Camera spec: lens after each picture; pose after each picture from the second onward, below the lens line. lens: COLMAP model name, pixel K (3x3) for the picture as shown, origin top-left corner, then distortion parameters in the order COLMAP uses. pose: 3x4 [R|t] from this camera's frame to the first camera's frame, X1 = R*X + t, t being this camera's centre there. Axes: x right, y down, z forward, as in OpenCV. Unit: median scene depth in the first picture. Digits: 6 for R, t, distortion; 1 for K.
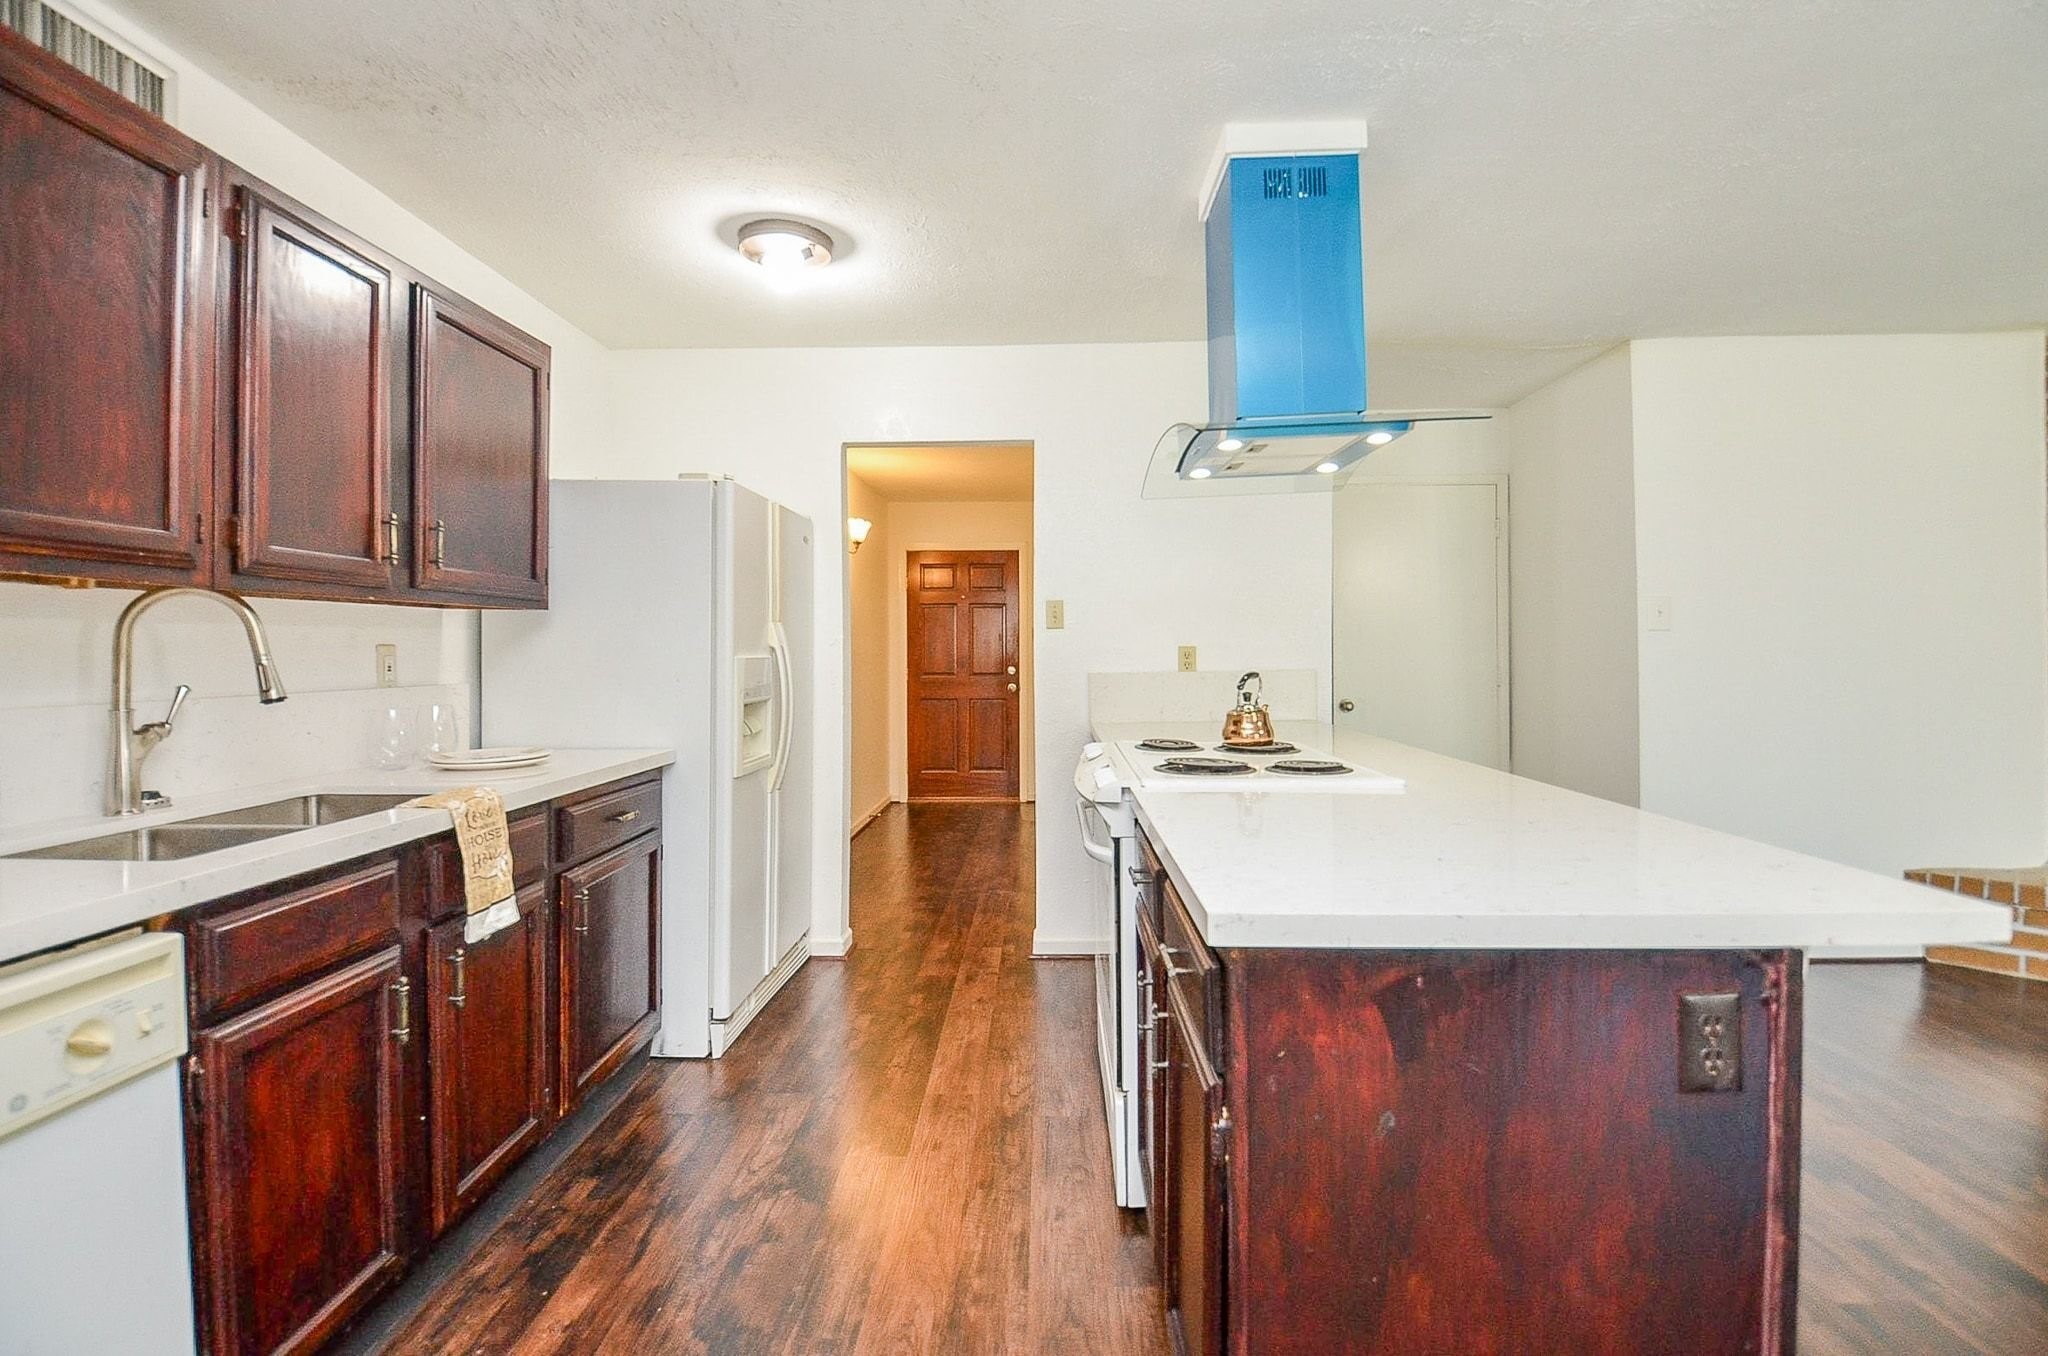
lens RADIAL K [[904.6, 0, 1020.6], [0, 904.6, 652.5], [0, 0, 1]] dist [0.000396, -0.027950]
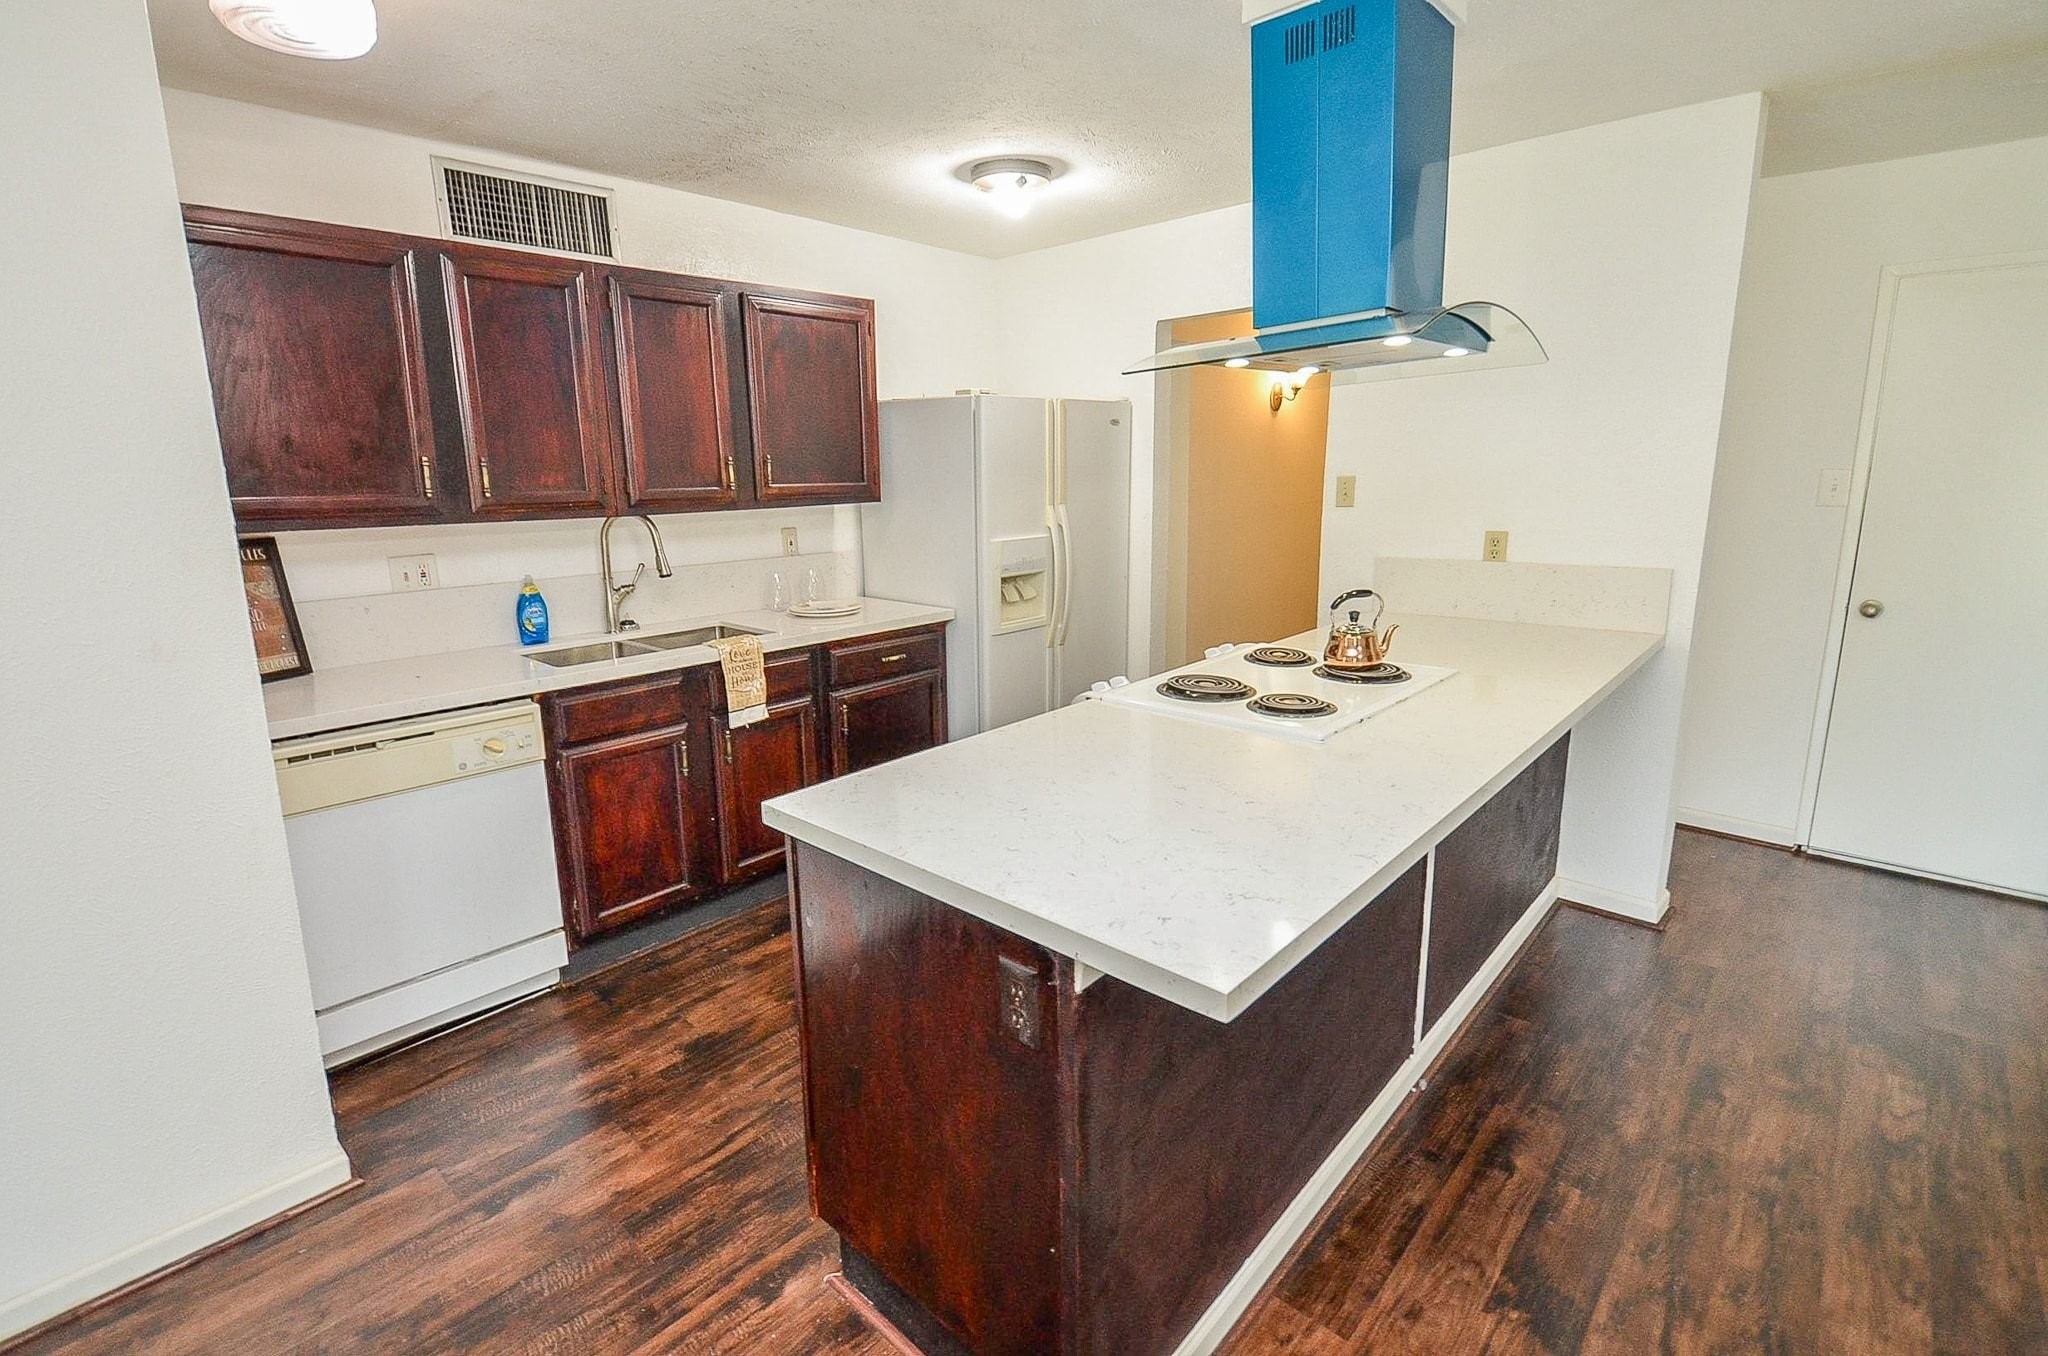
lens RADIAL K [[914.9, 0, 1002.3], [0, 914.9, 657.6], [0, 0, 1]] dist [0.012701, -0.015490]
pose [[0.745840, 0.129920, -0.653333, 0.880072], [0.012016, 0.978012, 0.208202, -0.160913], [0.666017, -0.163135, 0.727879, 0.100593]]
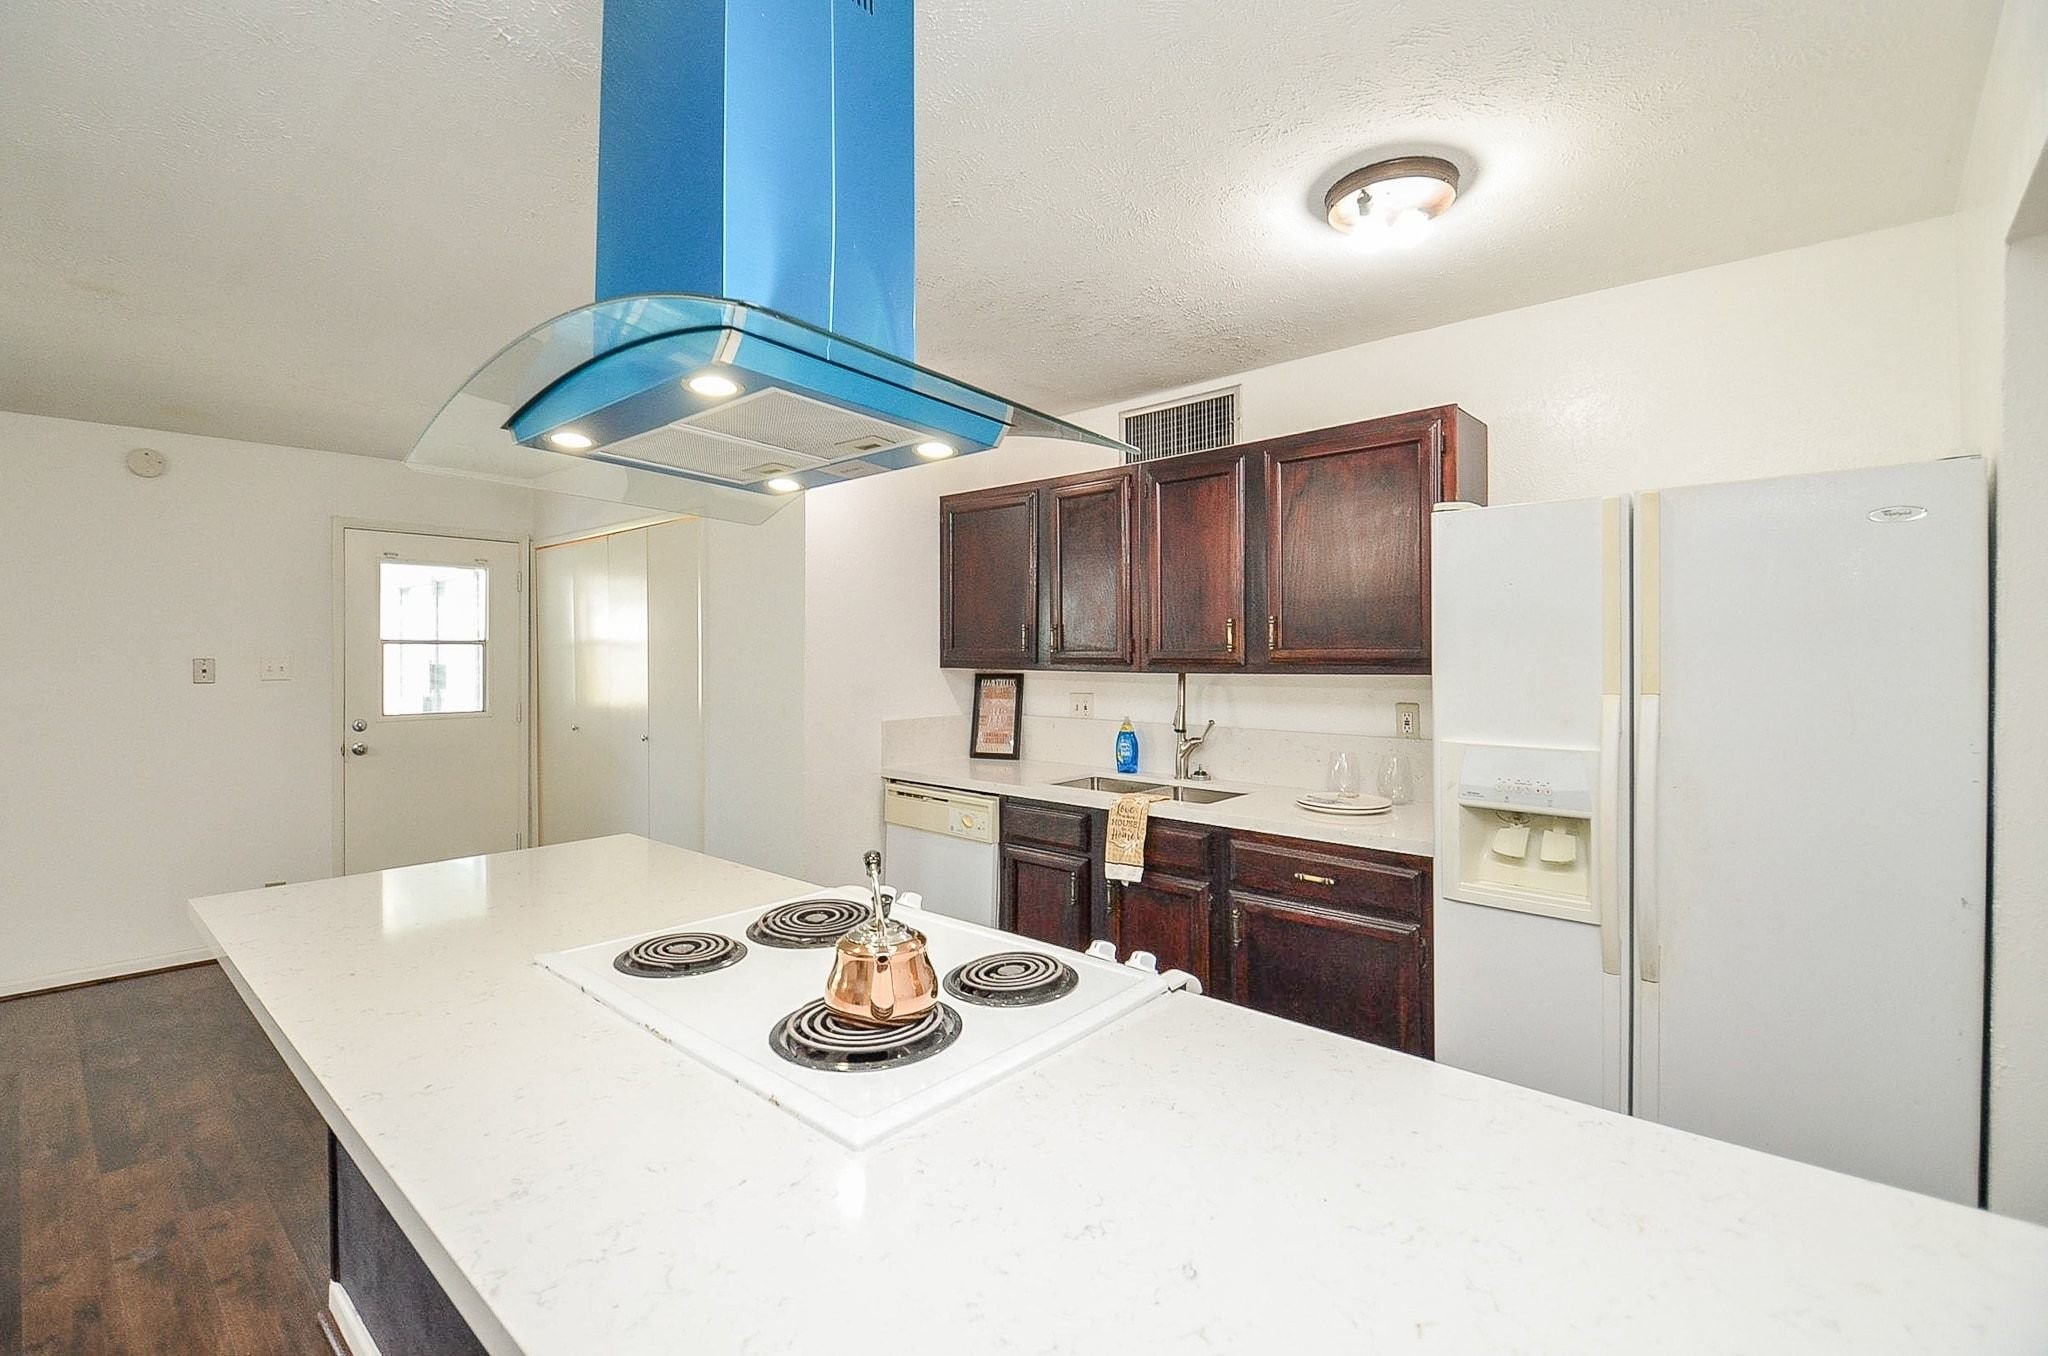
lens RADIAL K [[914.9, 0, 1002.3], [0, 914.9, 657.6], [0, 0, 1]] dist [0.012701, -0.015490]
pose [[-0.665227, 0.005492, -0.746621, 0.829252], [0.002413, 0.999984, 0.005206, -0.110472], [0.746637, 0.001661, -0.665229, 2.003333]]
